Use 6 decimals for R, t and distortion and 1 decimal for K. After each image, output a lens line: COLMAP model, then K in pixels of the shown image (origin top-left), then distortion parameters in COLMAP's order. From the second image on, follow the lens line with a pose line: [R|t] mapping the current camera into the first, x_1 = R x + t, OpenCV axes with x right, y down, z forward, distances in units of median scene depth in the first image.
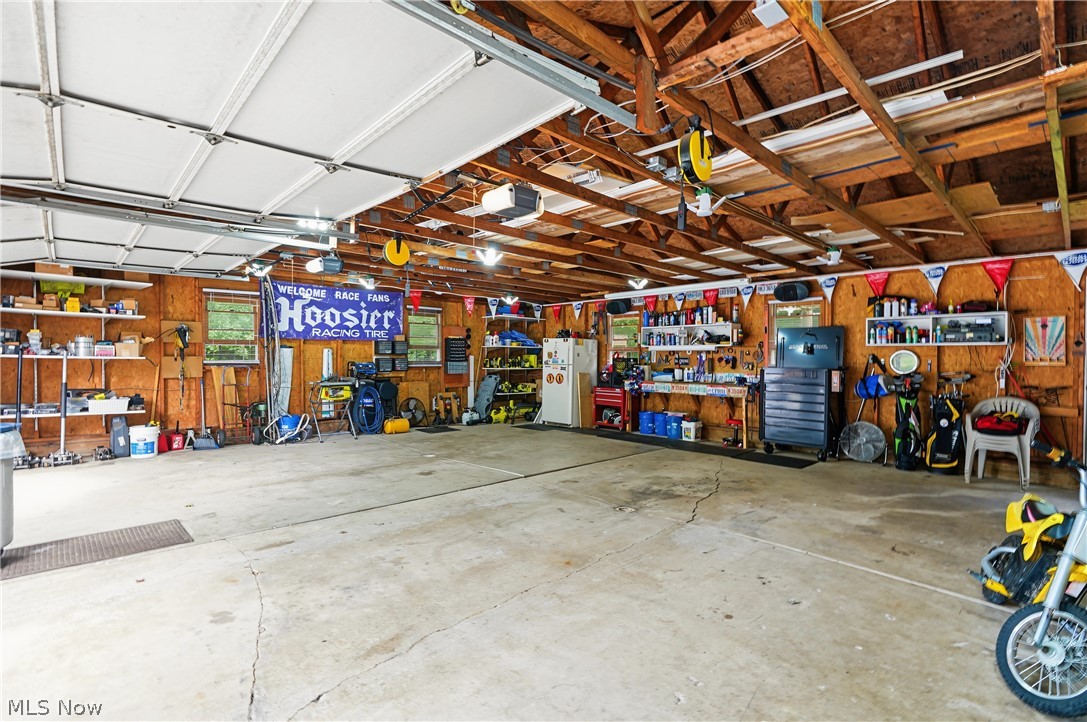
lens RADIAL K [[496.6, 0, 542.1], [0, 496.6, 356.6], [0, 0, 1]] dist [-0.007395, 0.000083]
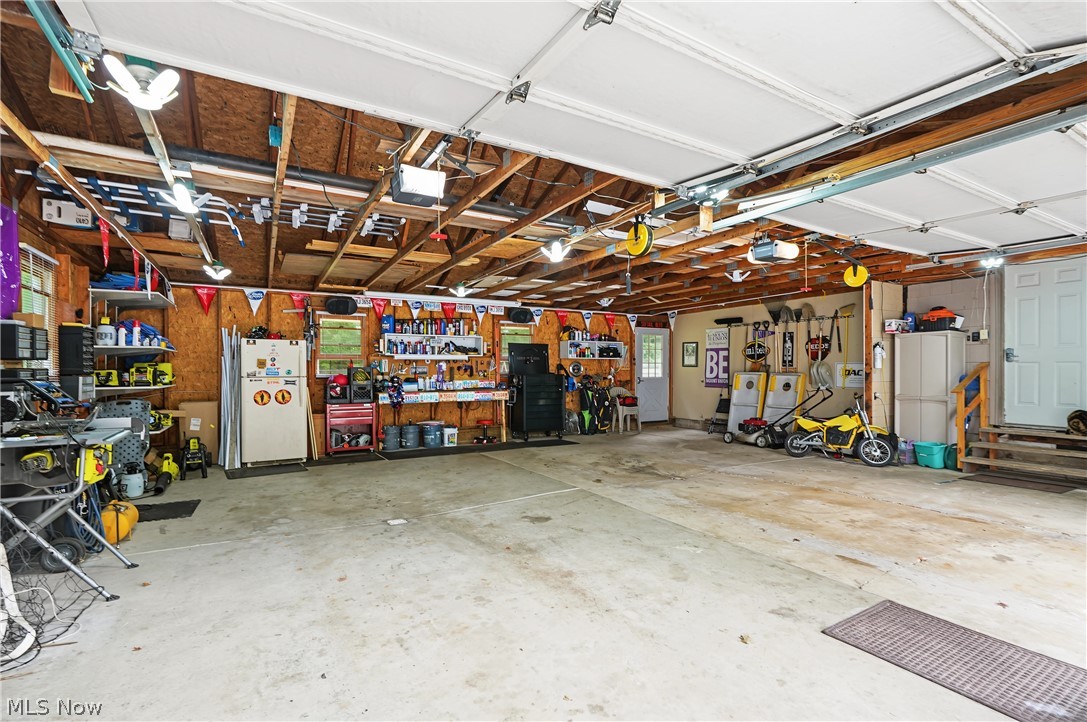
lens RADIAL K [[496.6, 0, 540.8], [0, 496.6, 367.0], [0, 0, 1]] dist [-0.007395, 0.000083]
pose [[0.242923, -0.002352, 0.970043, -1.207284], [0.000598, 0.999997, 0.002275, 0.001108], [-0.970045, 0.000028, 0.242924, 1.013687]]
